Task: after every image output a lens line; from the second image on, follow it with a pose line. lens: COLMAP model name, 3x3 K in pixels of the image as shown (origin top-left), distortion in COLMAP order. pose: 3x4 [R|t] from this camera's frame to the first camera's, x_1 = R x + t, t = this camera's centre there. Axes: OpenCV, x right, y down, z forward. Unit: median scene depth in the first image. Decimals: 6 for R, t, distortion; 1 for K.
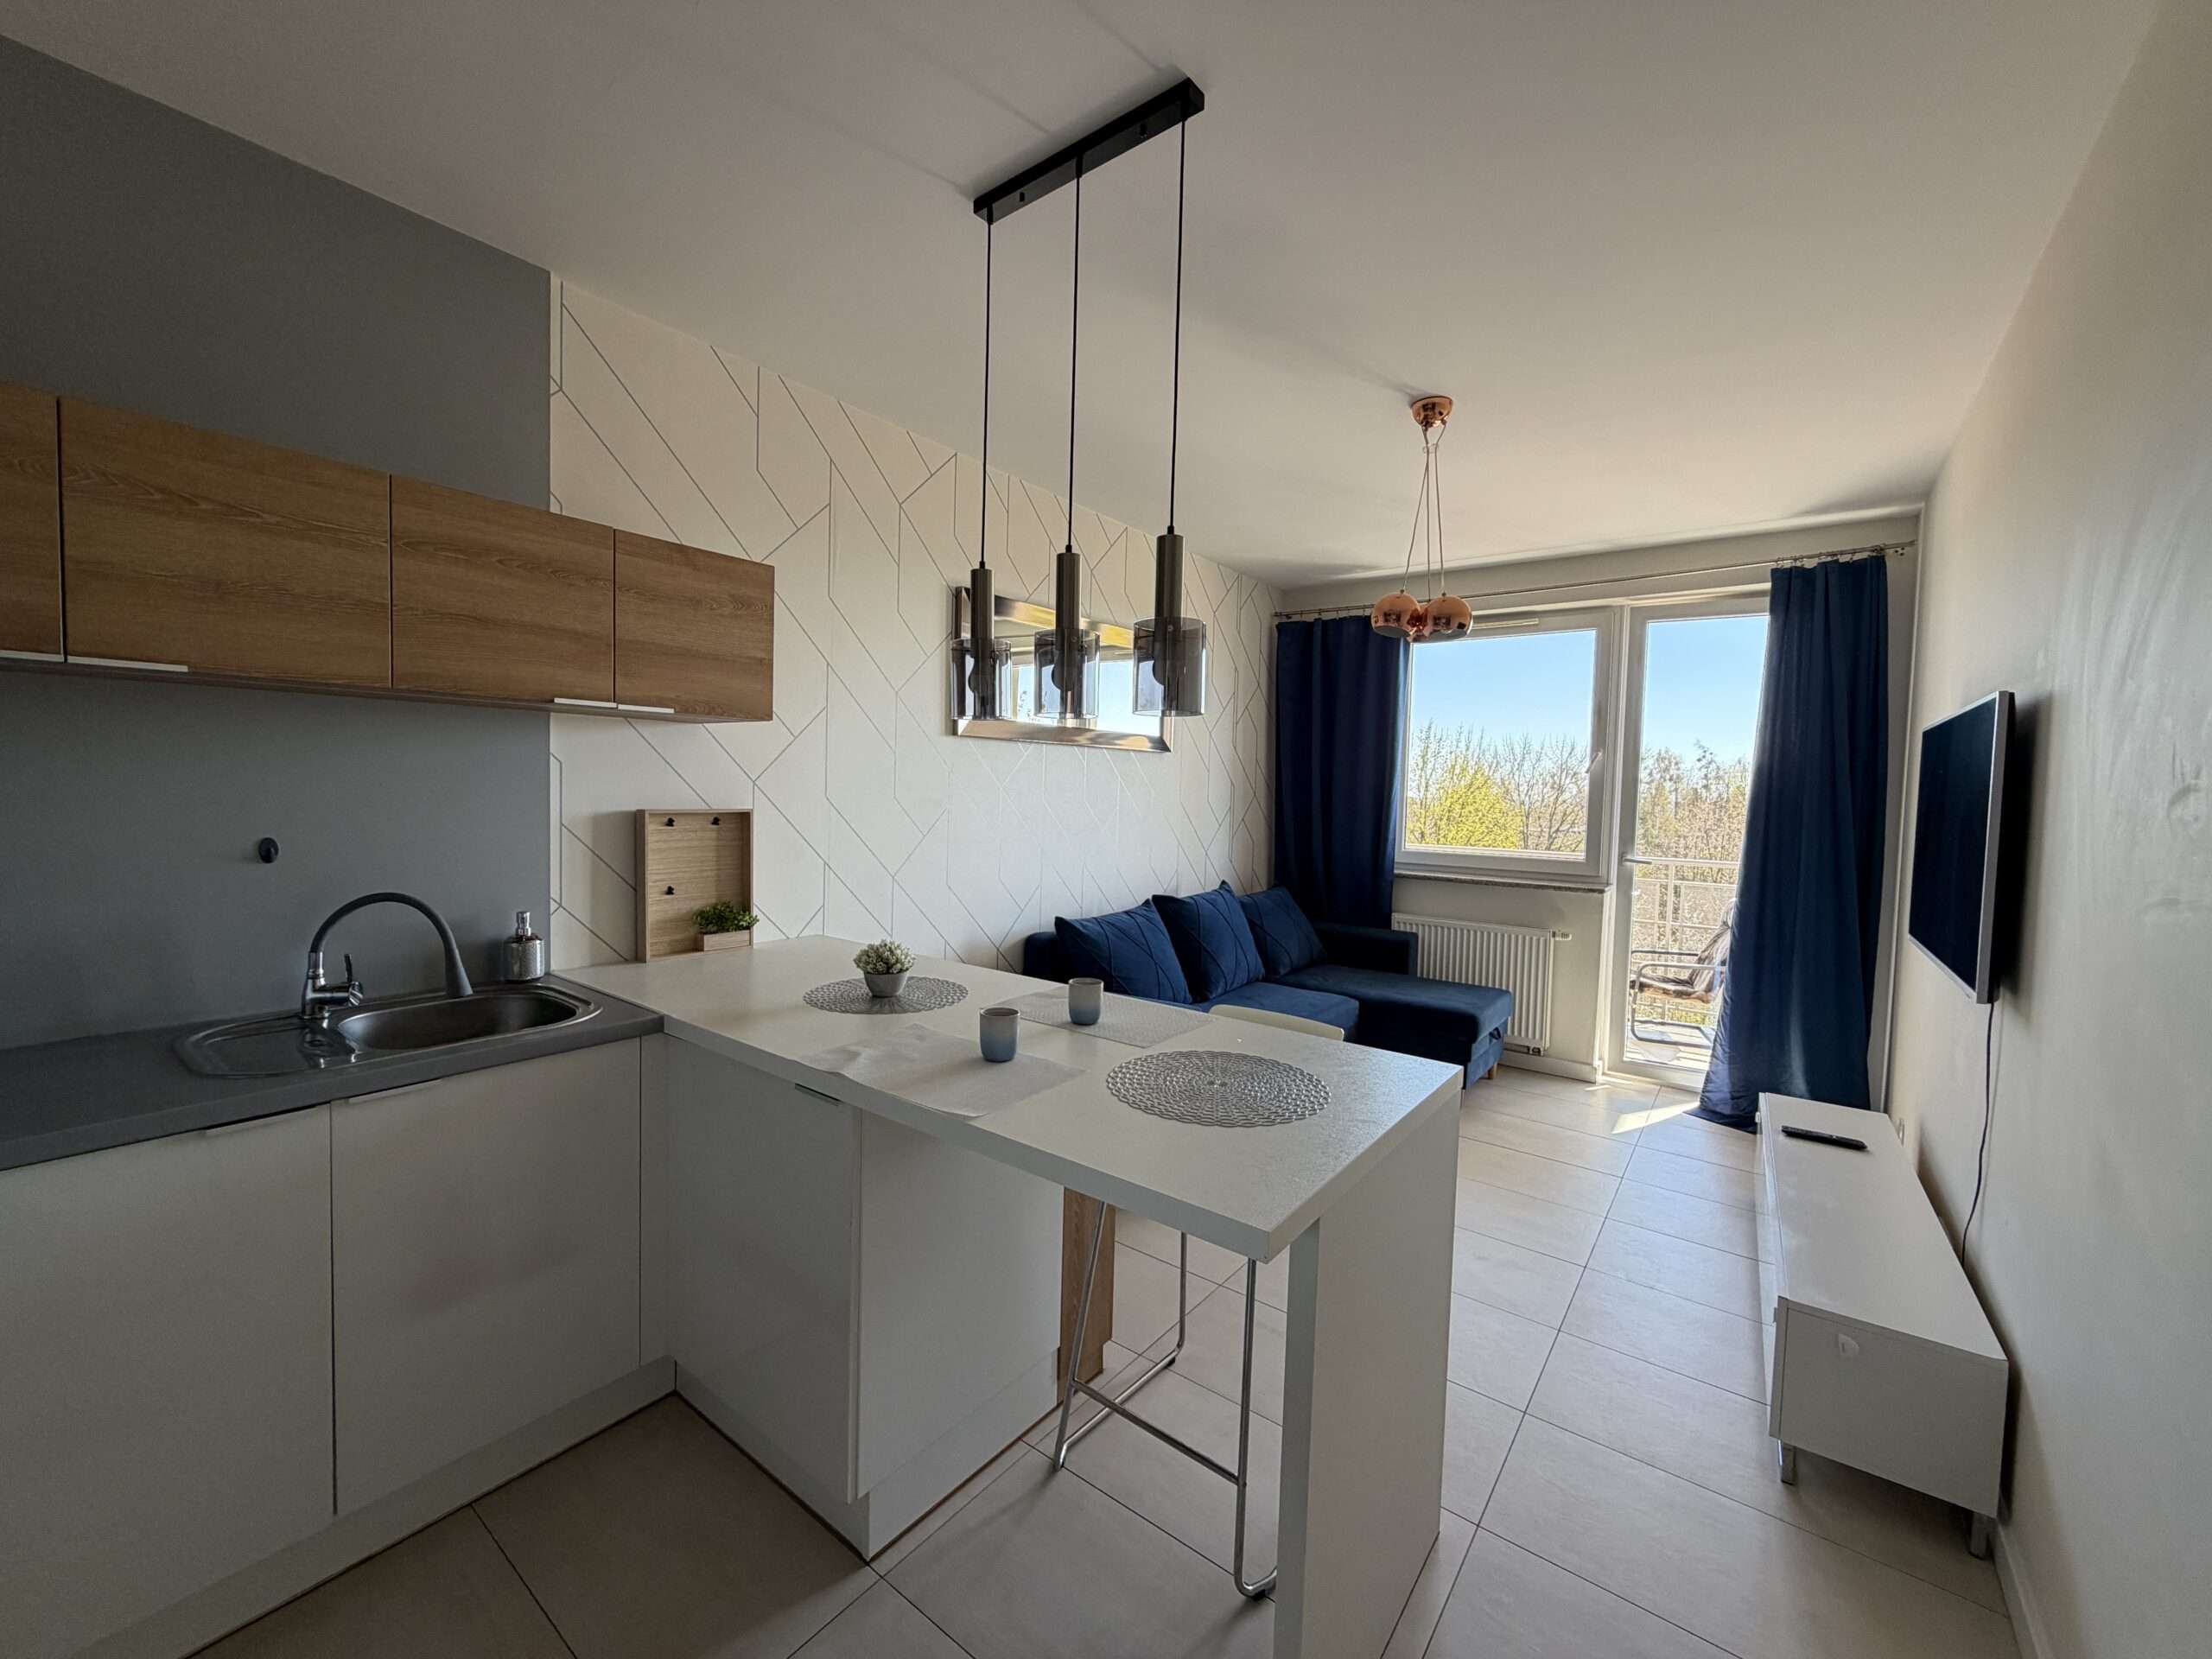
lens RADIAL K [[885.2, 0, 1099.7], [0, 885.2, 826.3], [0, 0, 1]] dist [-0.001795, 0.000464]
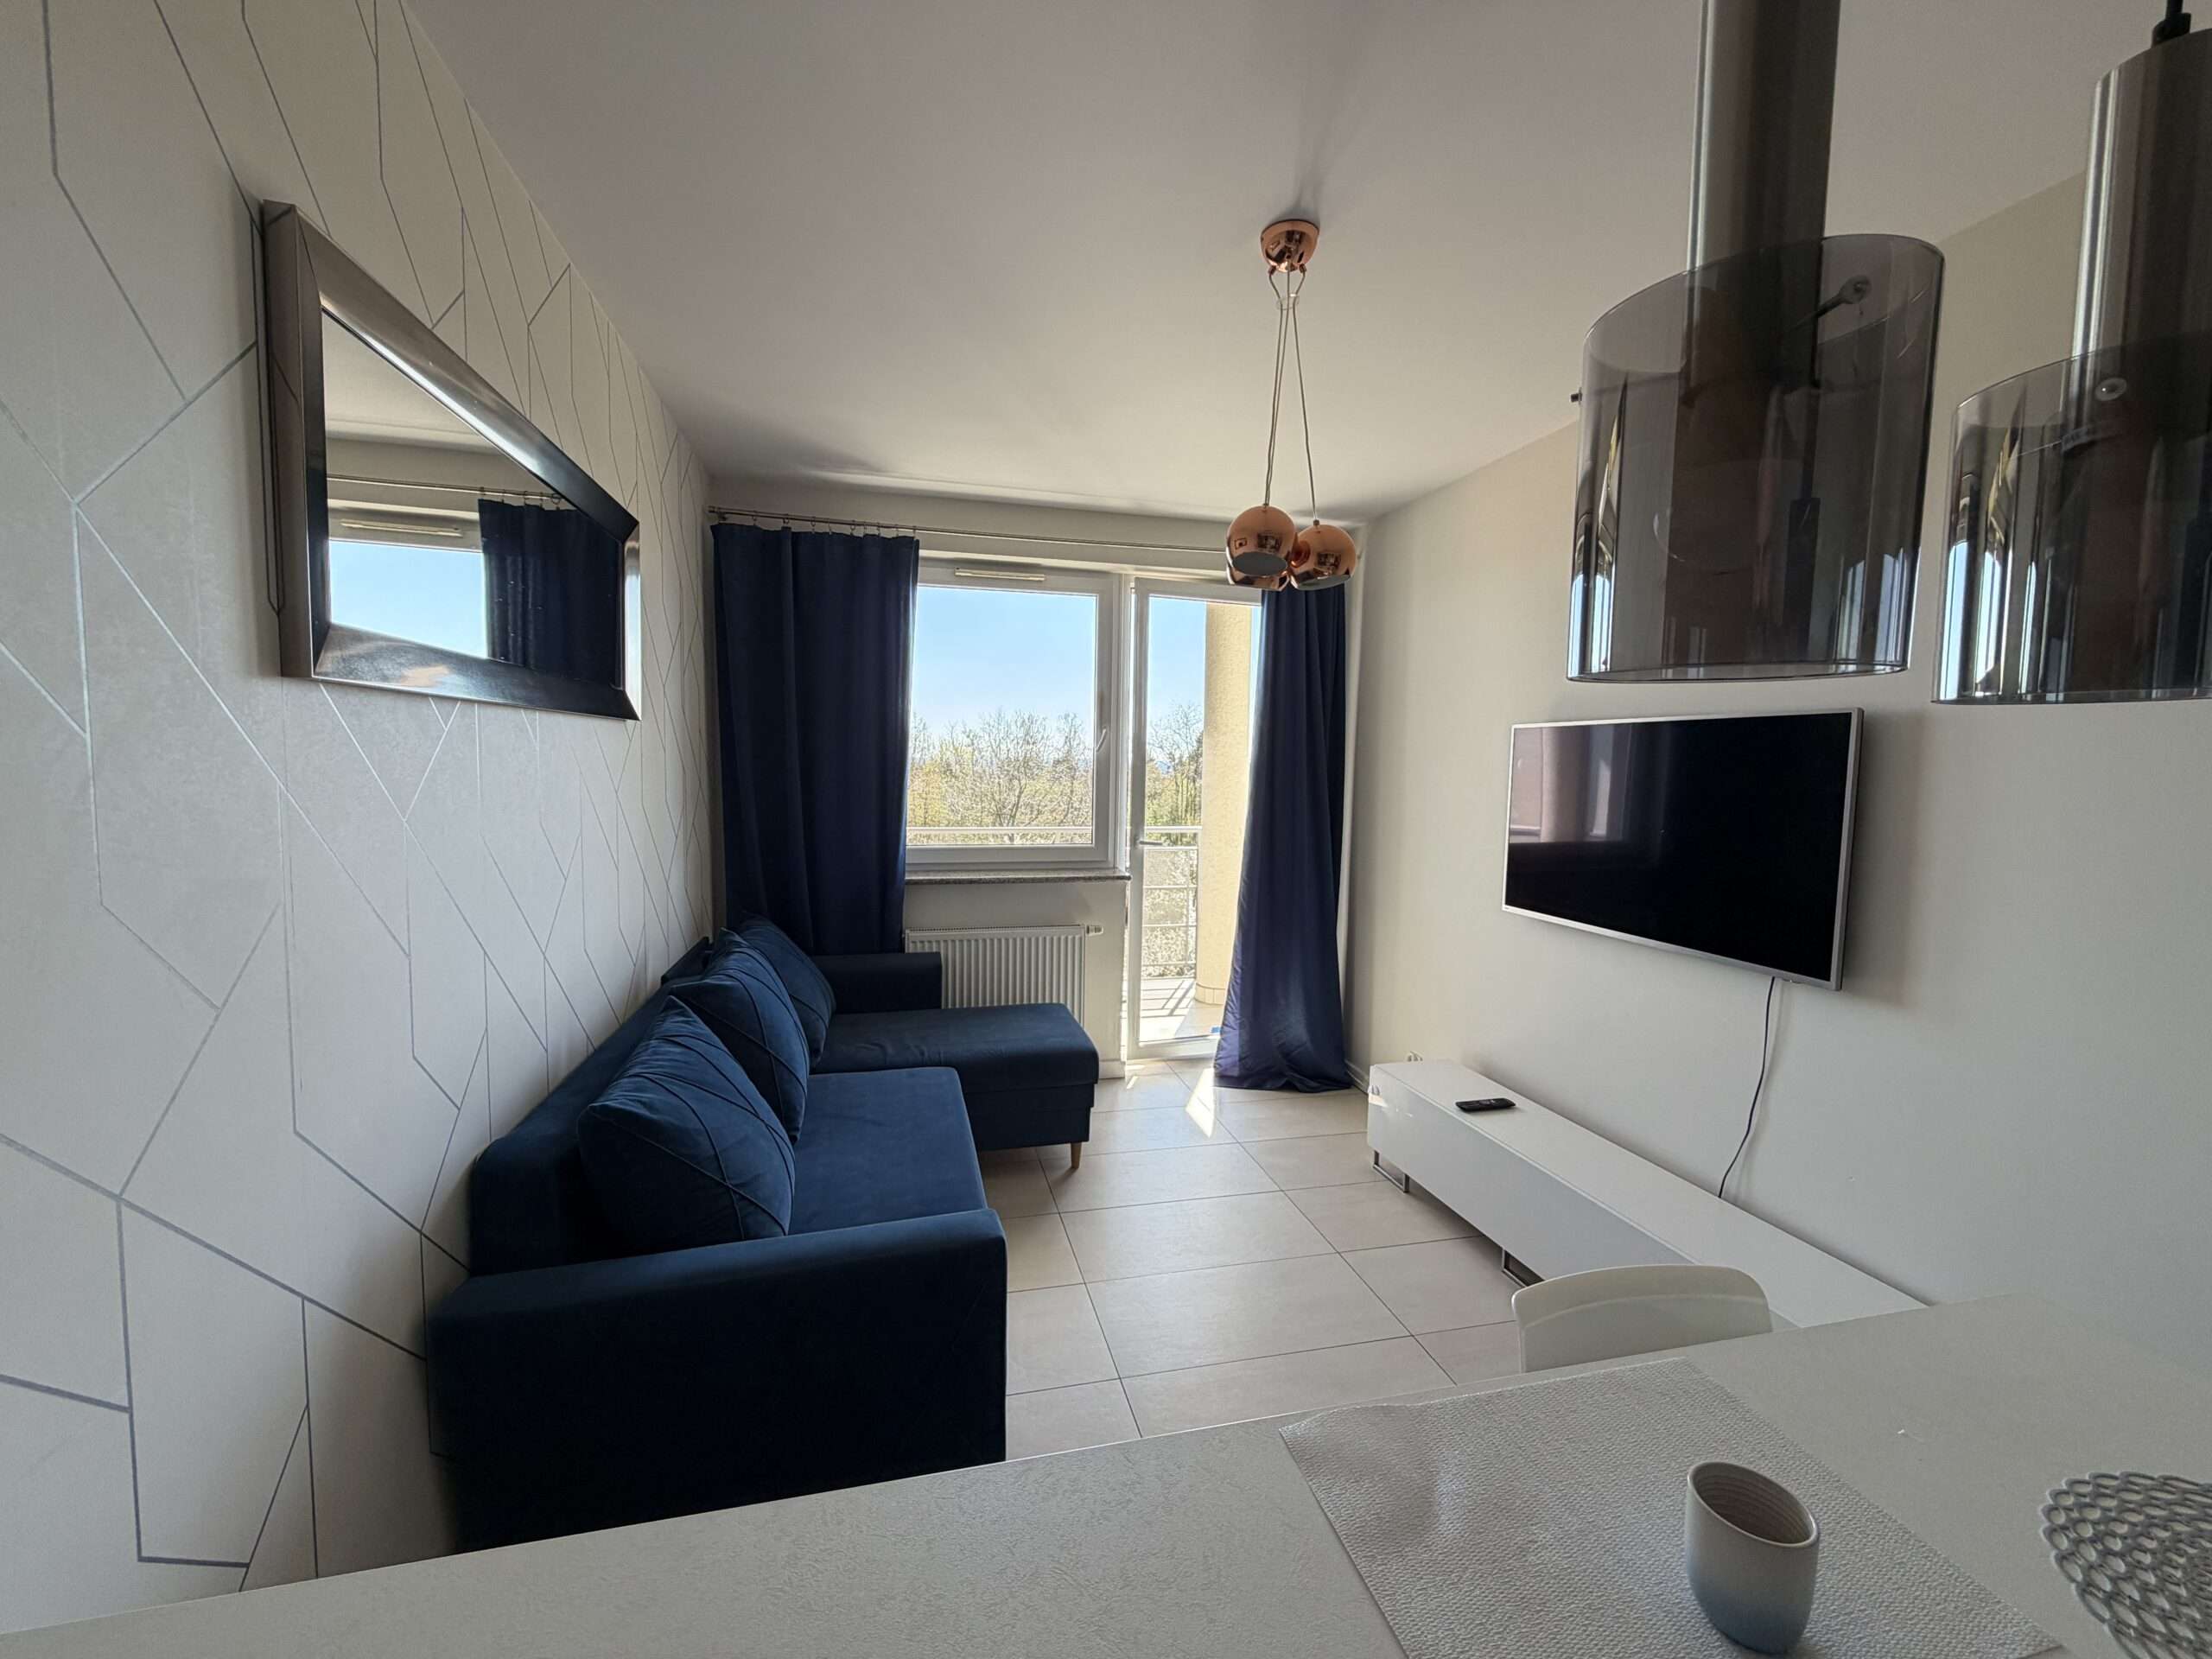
lens RADIAL K [[885.2, 0, 1109.7], [0, 885.2, 826.2], [0, 0, 1]] dist [-0.001795, 0.000464]
pose [[0.625543, -0.072673, 0.776797, -0.324349], [0.033667, 0.997239, 0.066184, -0.083224], [-0.779463, -0.015248, 0.626263, 0.783251]]
